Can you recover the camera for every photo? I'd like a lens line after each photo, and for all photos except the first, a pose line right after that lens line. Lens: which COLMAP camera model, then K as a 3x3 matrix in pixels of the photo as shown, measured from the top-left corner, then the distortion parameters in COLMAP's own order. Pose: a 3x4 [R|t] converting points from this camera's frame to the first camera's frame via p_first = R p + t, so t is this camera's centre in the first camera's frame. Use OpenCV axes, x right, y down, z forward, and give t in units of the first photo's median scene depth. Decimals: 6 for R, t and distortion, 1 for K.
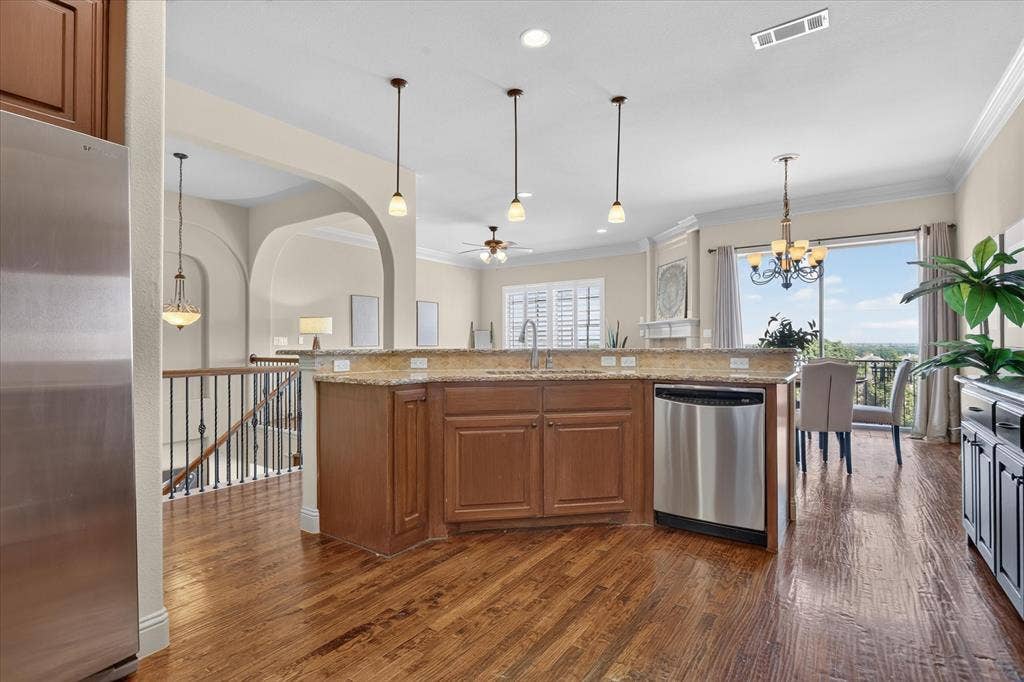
lens RADIAL K [[494.8, 0, 502.3], [0, 494.8, 338.6], [0, 0, 1]] dist [-0.003986, 0.000010]
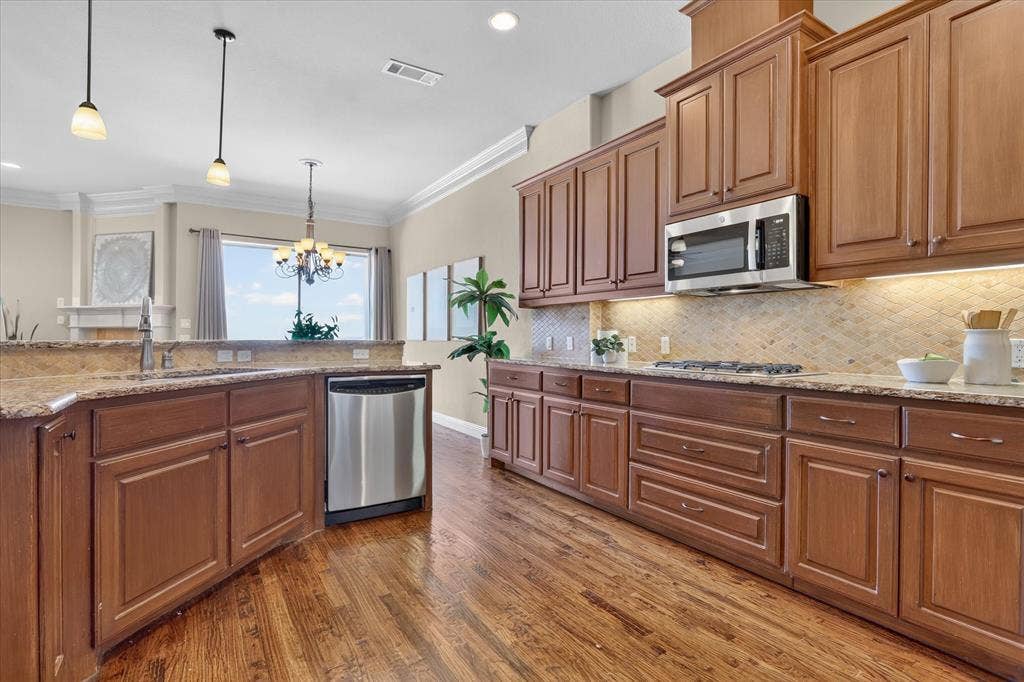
lens RADIAL K [[494.8, 0, 502.3], [0, 494.8, 338.6], [0, 0, 1]] dist [-0.003986, 0.000010]
pose [[0.377979, 0.003093, 0.925809, -0.402923], [-0.017017, 0.999849, 0.003607, 0.007266], [-0.925658, -0.017118, 0.377974, 0.312675]]
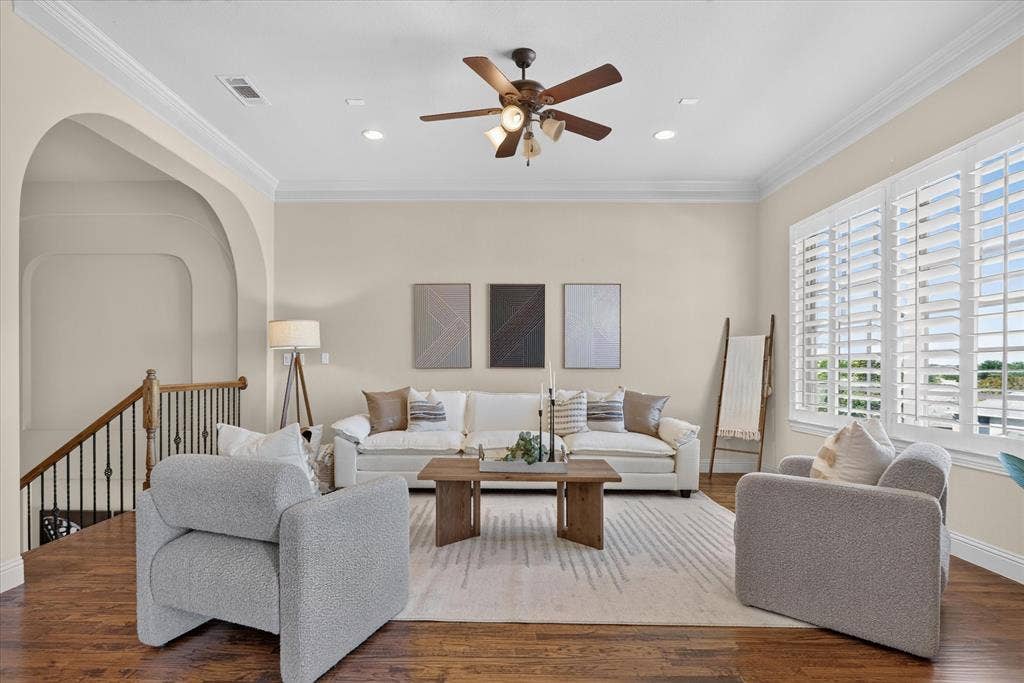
lens RADIAL K [[509.4, 0, 494.9], [0, 509.4, 372.3], [0, 0, 1]] dist [-0.003504, 0.000679]
pose [[0.580306, 0.009630, -0.814342, 0.681080], [0.004663, 0.999874, 0.015147, 0.028408], [0.814386, -0.012587, 0.580188, 1.800354]]
